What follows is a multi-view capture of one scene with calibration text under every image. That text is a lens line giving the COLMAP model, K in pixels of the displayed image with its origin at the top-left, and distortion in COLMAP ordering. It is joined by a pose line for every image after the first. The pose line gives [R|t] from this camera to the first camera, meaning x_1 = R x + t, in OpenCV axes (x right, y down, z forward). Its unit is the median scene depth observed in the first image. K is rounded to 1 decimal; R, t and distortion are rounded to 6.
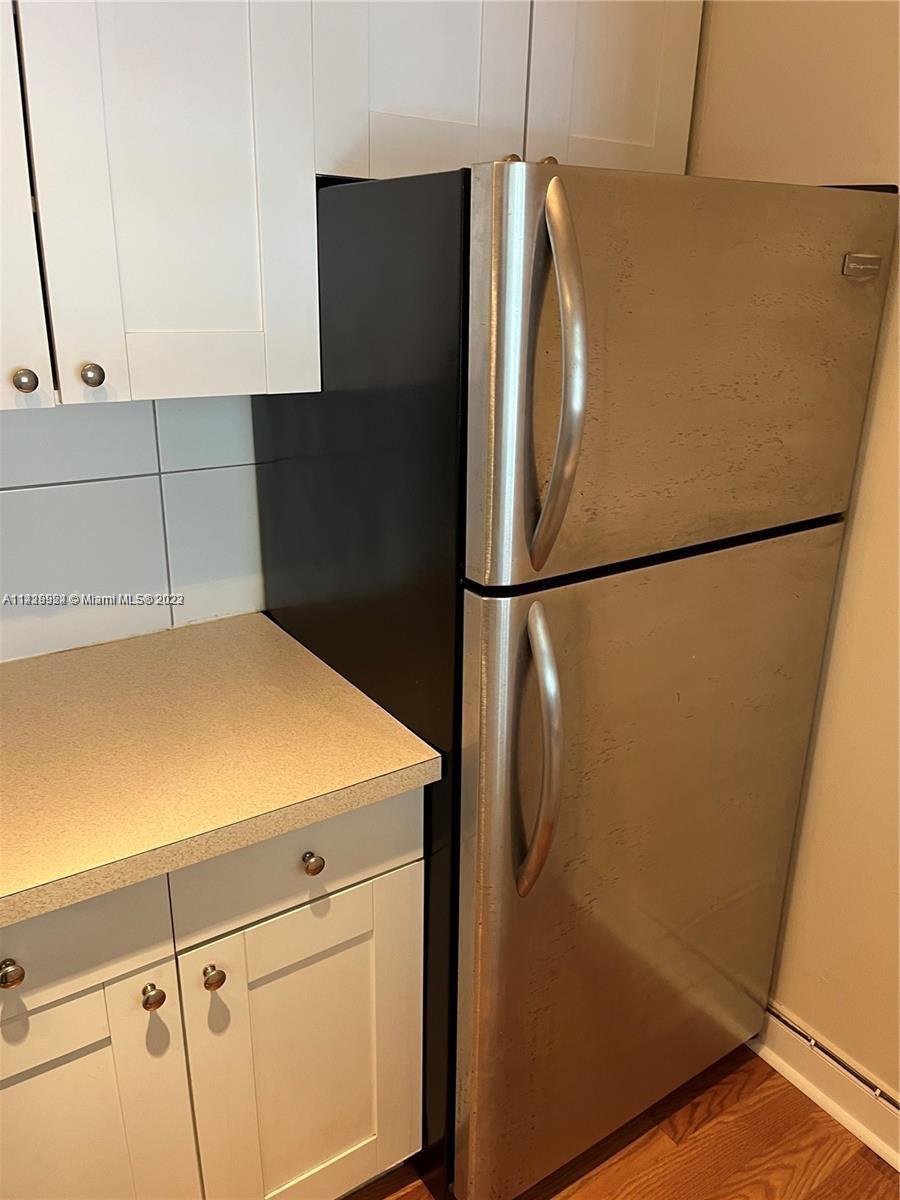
lens RADIAL K [[927.2, 0, 458.9], [0, 927.2, 600.7], [0, 0, 1]] dist [0.087623, -0.123168]
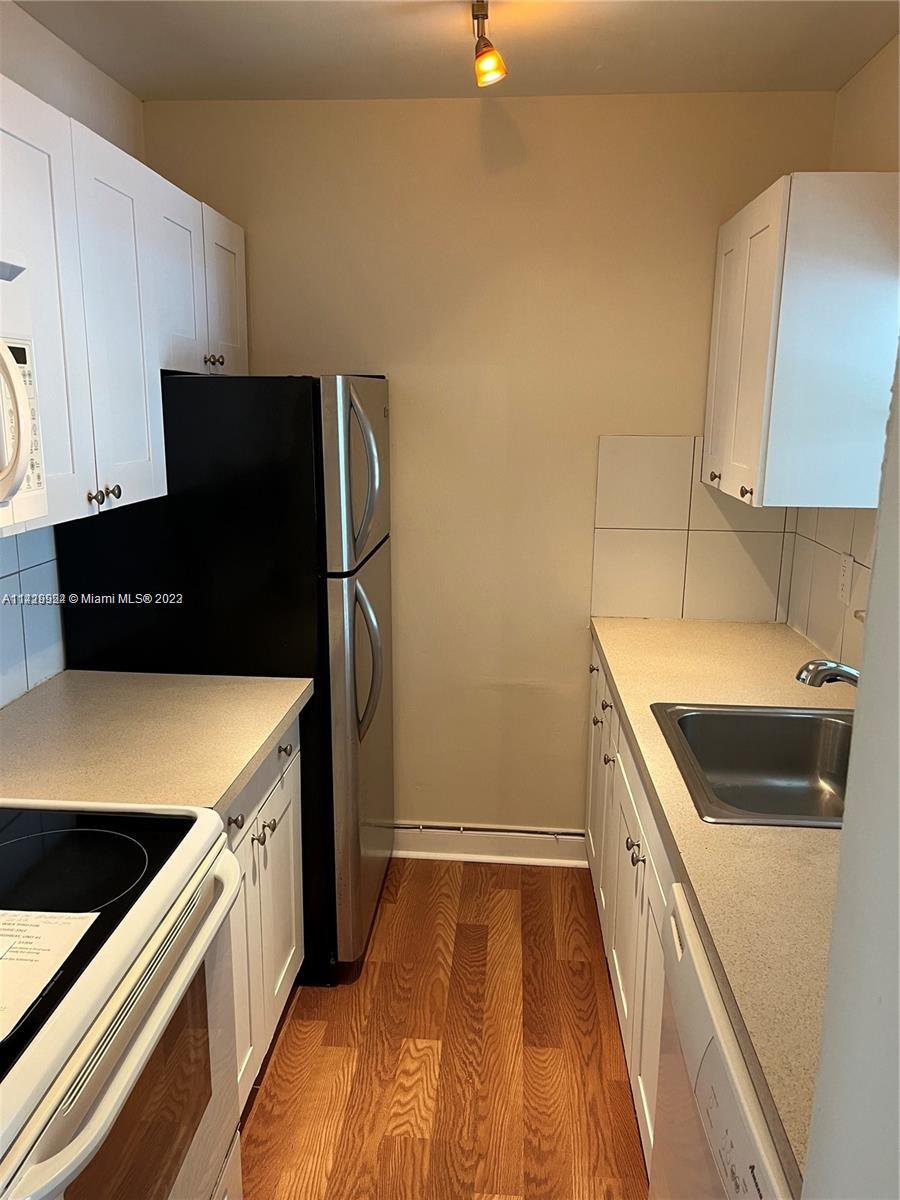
lens RADIAL K [[927.2, 0, 458.9], [0, 927.2, 600.7], [0, 0, 1]] dist [0.087623, -0.123168]
pose [[0.622937, -0.182536, 0.760677, -1.144541], [0.275877, 0.961181, 0.004728, 0.086621], [-0.732012, 0.206909, 0.649113, -0.396739]]
